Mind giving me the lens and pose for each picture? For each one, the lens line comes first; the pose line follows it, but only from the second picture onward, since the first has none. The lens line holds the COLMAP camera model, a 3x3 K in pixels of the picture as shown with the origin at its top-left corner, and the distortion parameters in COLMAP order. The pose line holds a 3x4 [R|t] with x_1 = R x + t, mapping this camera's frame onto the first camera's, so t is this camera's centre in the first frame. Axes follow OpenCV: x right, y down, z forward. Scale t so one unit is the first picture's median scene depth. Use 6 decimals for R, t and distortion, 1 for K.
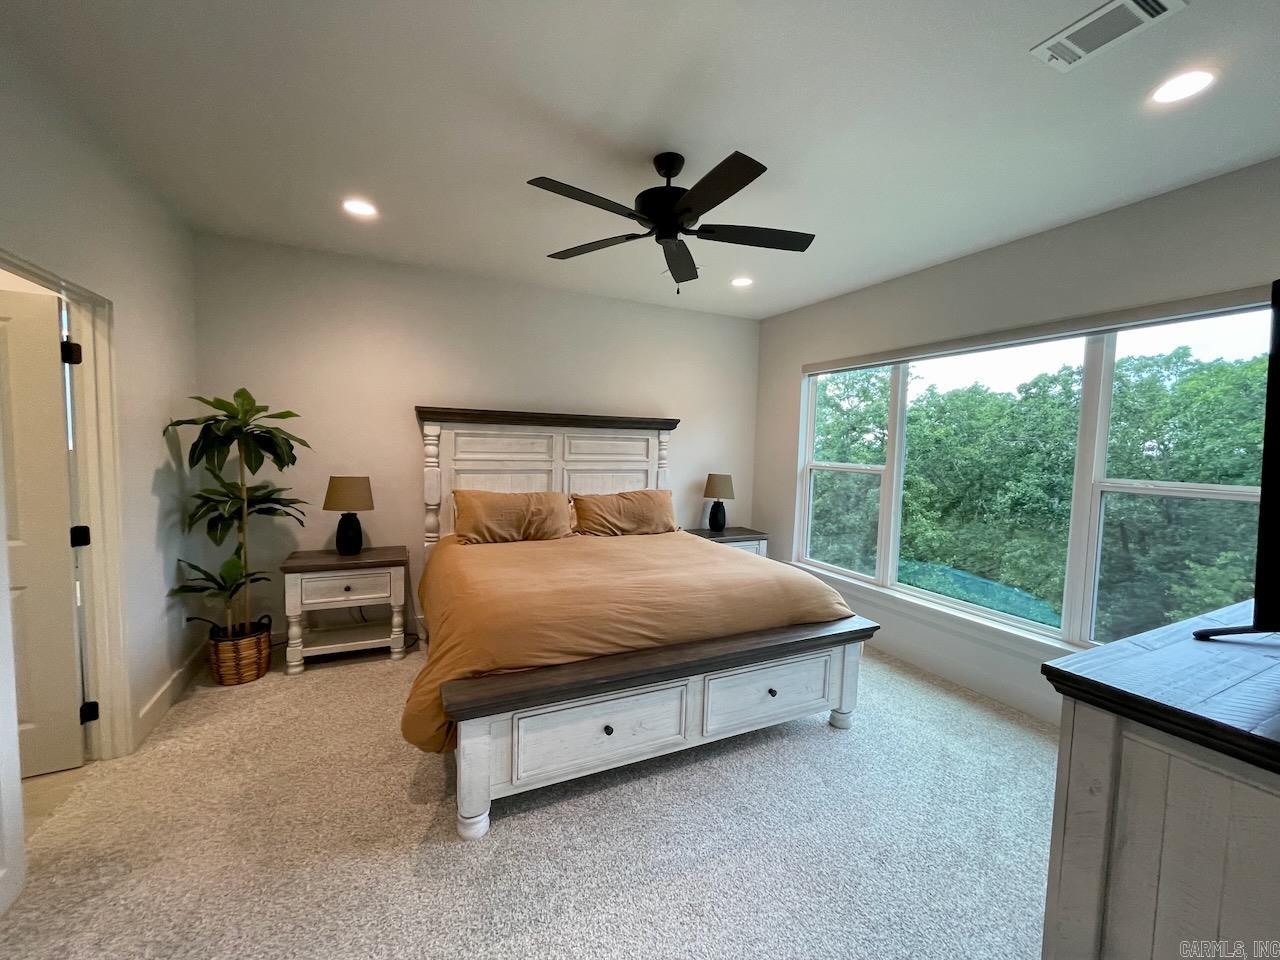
lens RADIAL K [[514.3, 0, 638.4], [0, 514.3, 479.2], [0, 0, 1]] dist [-0.003877, -0.000520]
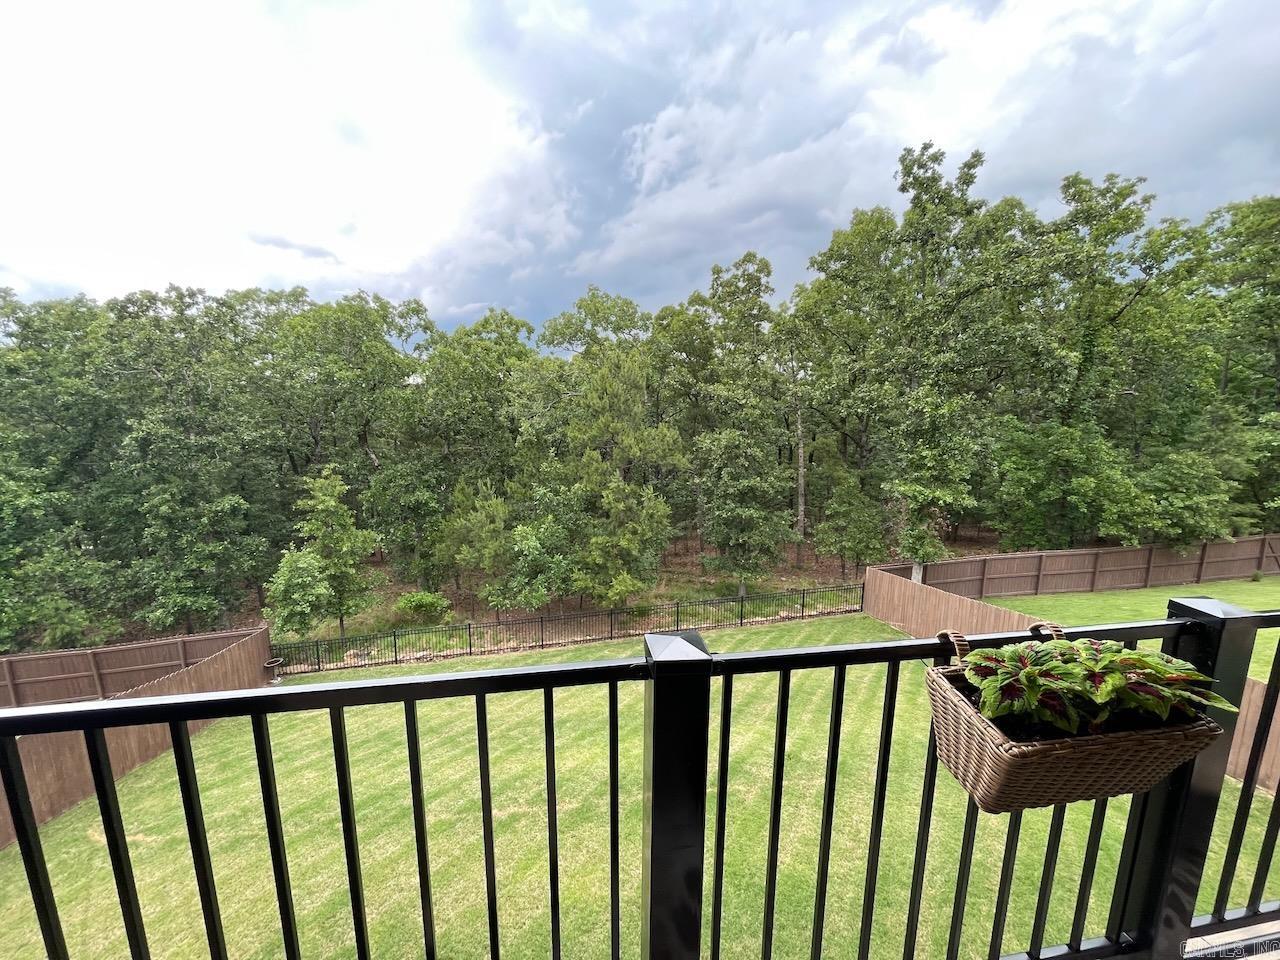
lens RADIAL K [[514.3, 0, 642.3], [0, 514.3, 480.6], [0, 0, 1]] dist [-0.003877, -0.000520]
pose [[0.276692, -0.190303, 0.941927, 0.152710], [0.066455, 0.981638, 0.178805, 0.009185], [-0.958658, 0.013122, 0.284258, -0.041568]]
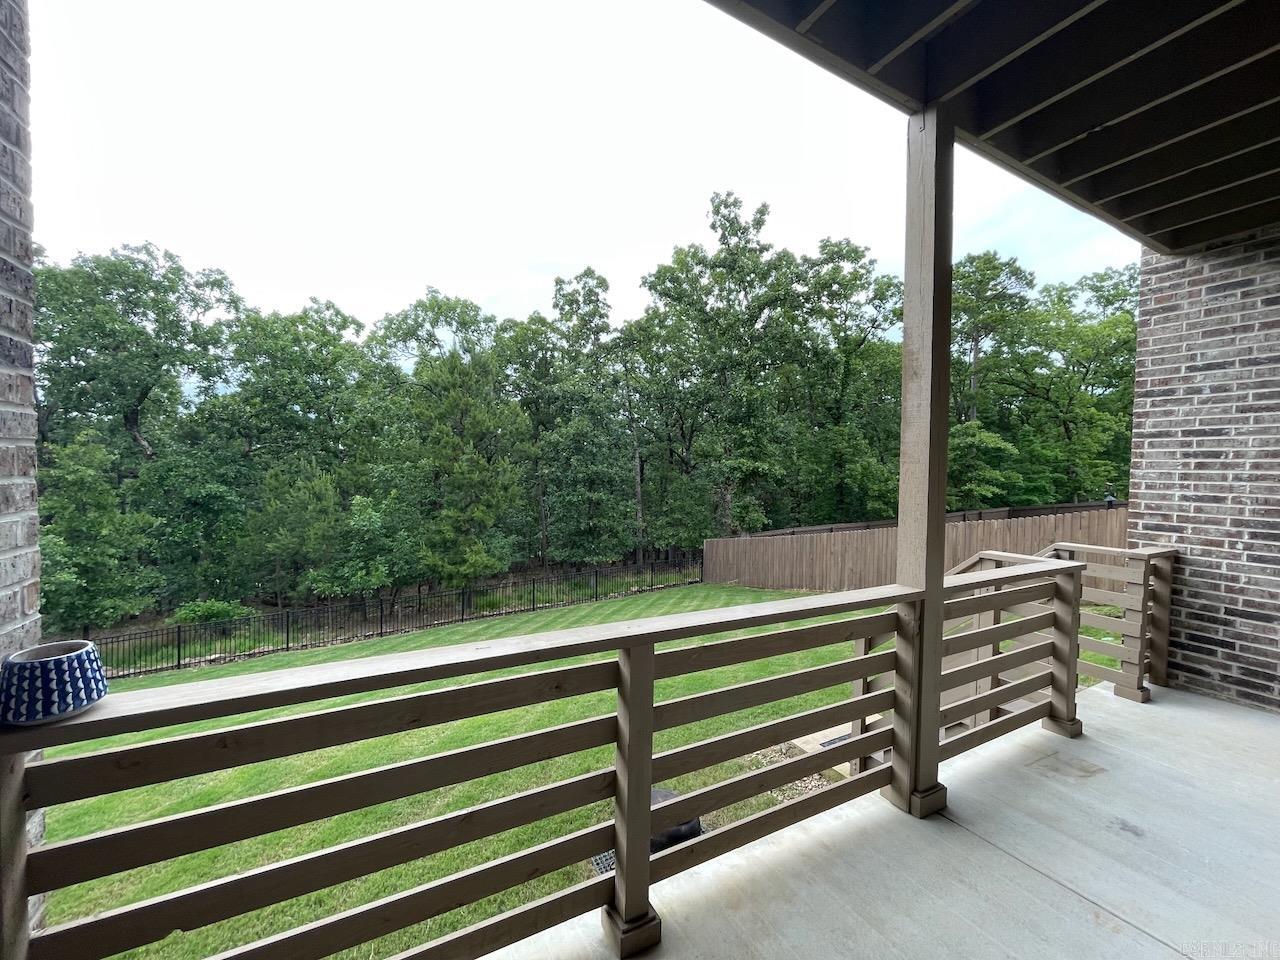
lens RADIAL K [[514.3, 0, 639.6], [0, 514.3, 481.9], [0, 0, 1]] dist [-0.003877, -0.000520]
pose [[-0.058551, -0.059500, 0.996510, 0.094257], [0.046136, 0.996994, 0.062239, 0.171111], [-0.997218, 0.049619, -0.055629, 0.016741]]
